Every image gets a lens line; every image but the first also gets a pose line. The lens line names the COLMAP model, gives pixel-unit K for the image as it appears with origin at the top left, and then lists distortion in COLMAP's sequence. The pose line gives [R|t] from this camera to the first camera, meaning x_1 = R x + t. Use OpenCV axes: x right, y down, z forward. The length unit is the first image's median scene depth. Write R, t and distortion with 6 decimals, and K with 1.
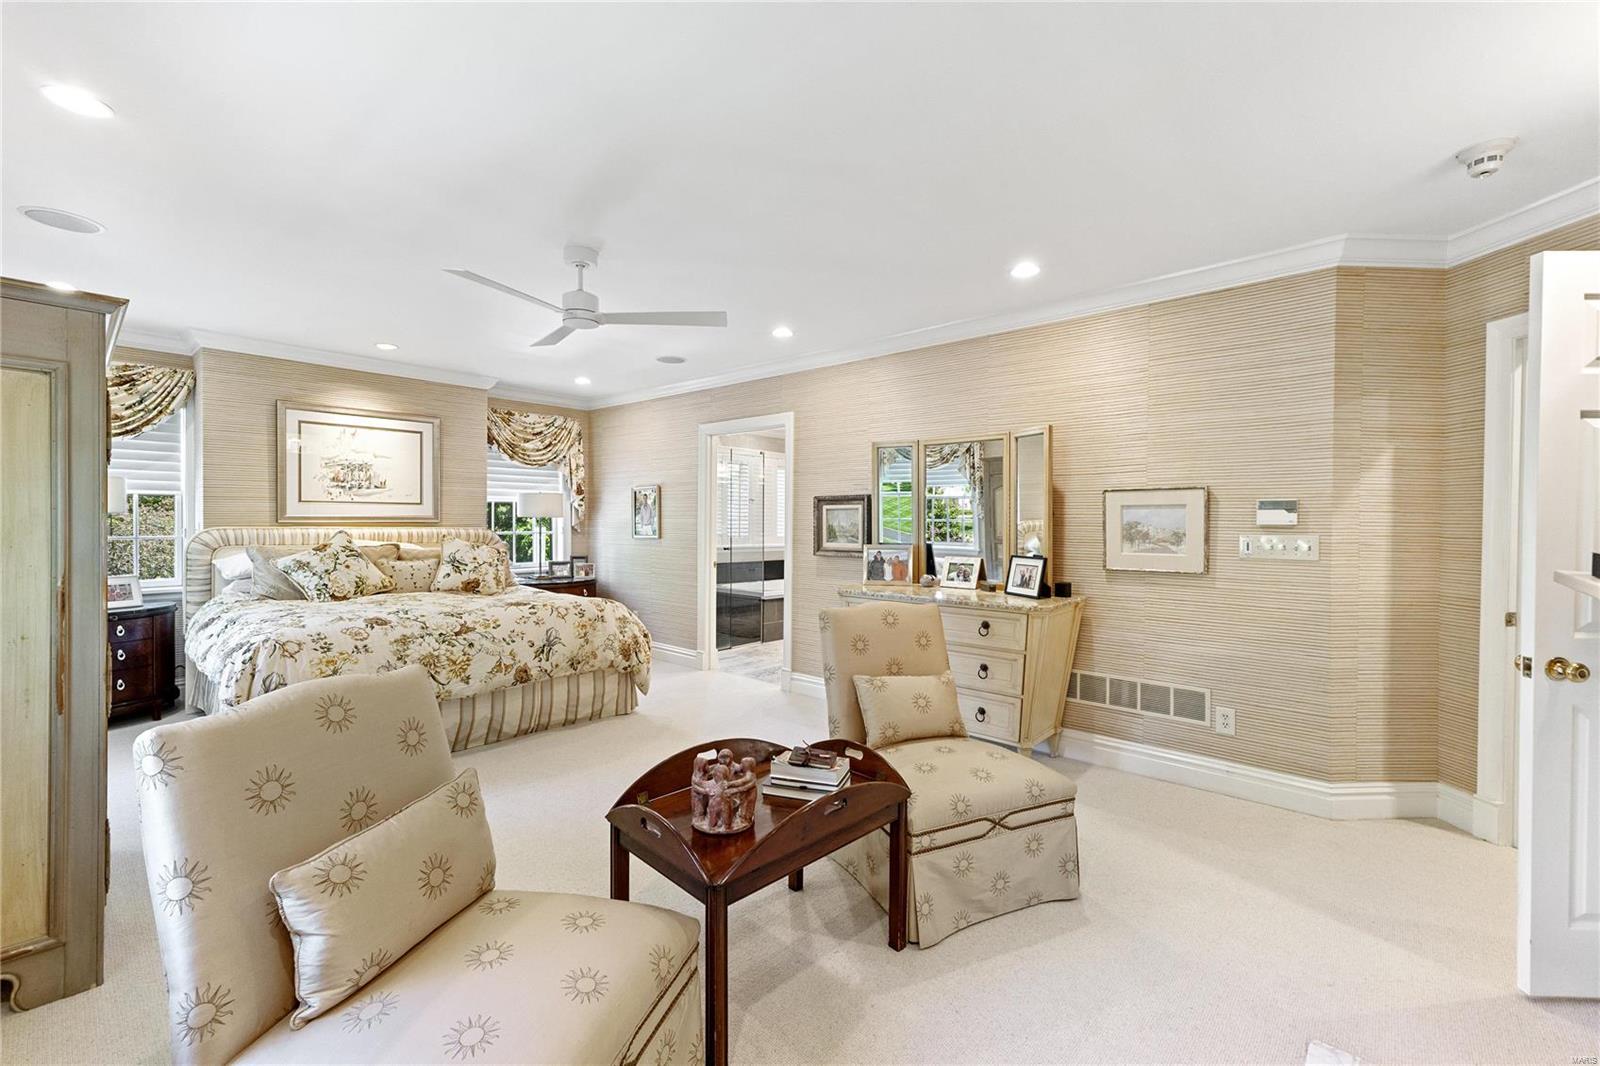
lens RADIAL K [[686.0, 0, 799.9], [0, 686.0, 531.3], [0, 0, 1]] dist [-0.000738, 0.000184]
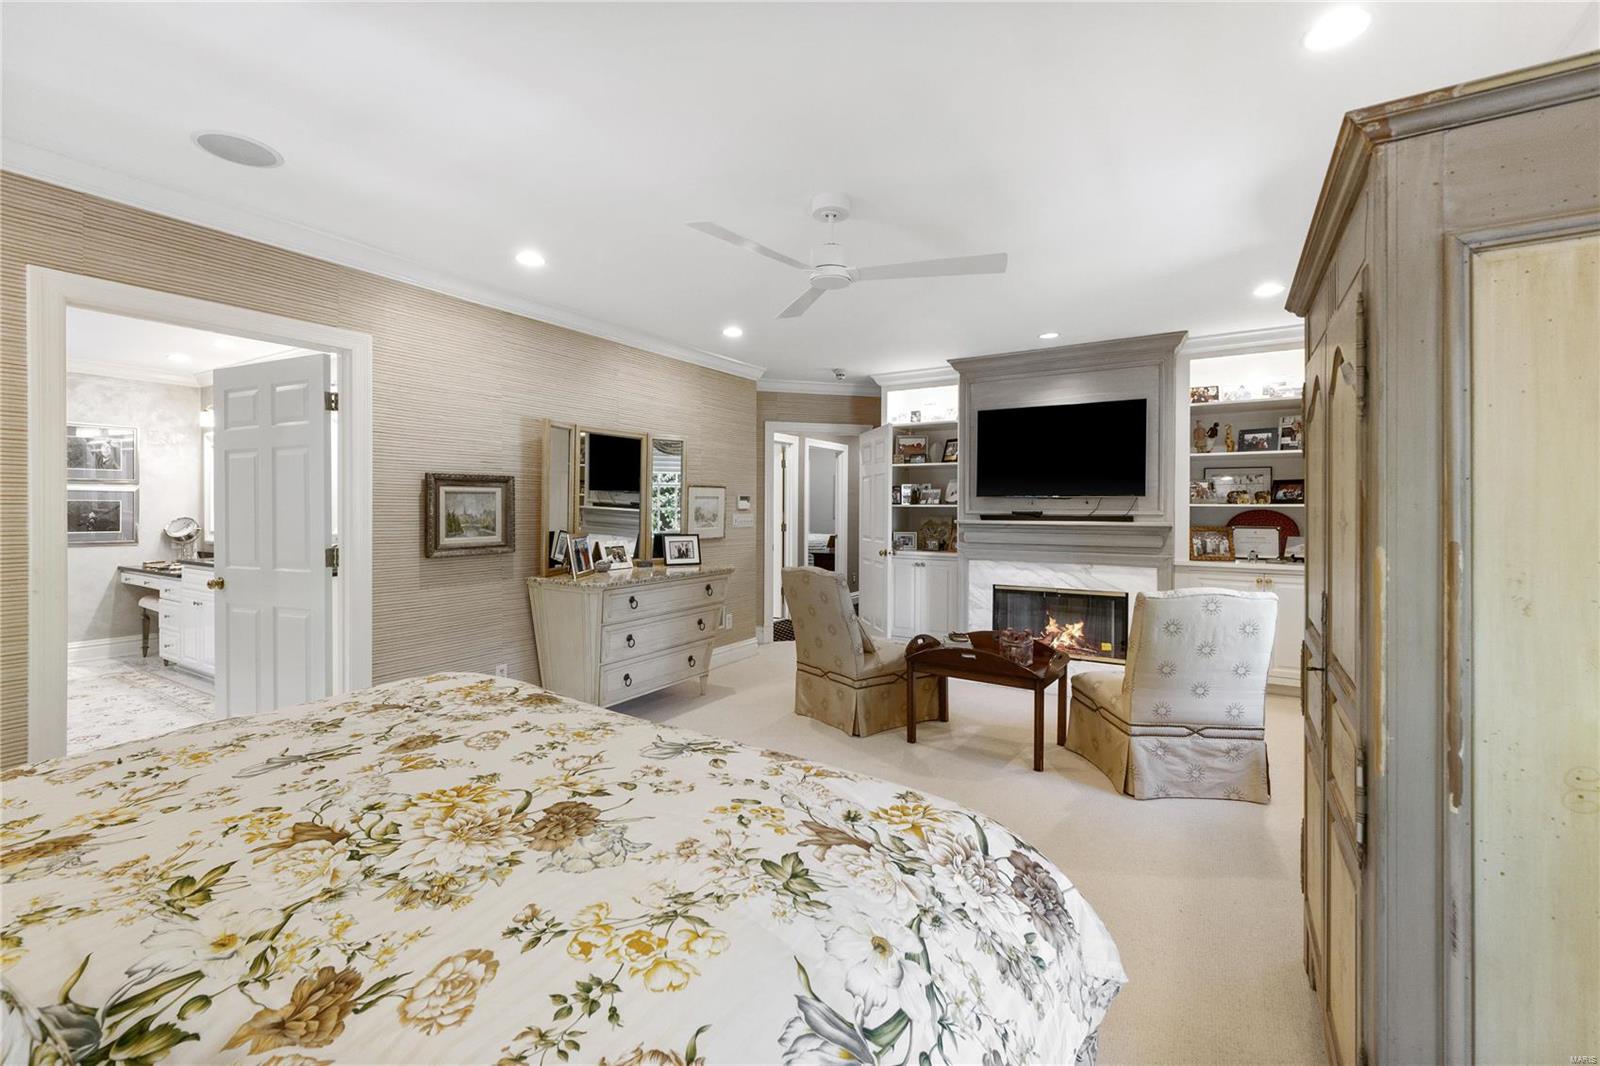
lens RADIAL K [[686.0, 0, 787.0], [0, 686.0, 502.8], [0, 0, 1]] dist [-0.000738, 0.000184]
pose [[-0.190951, -0.005239, 0.981585, -0.777188], [0.005300, 0.999966, 0.006368, -0.024561], [-0.981585, 0.006418, -0.190917, 0.818834]]
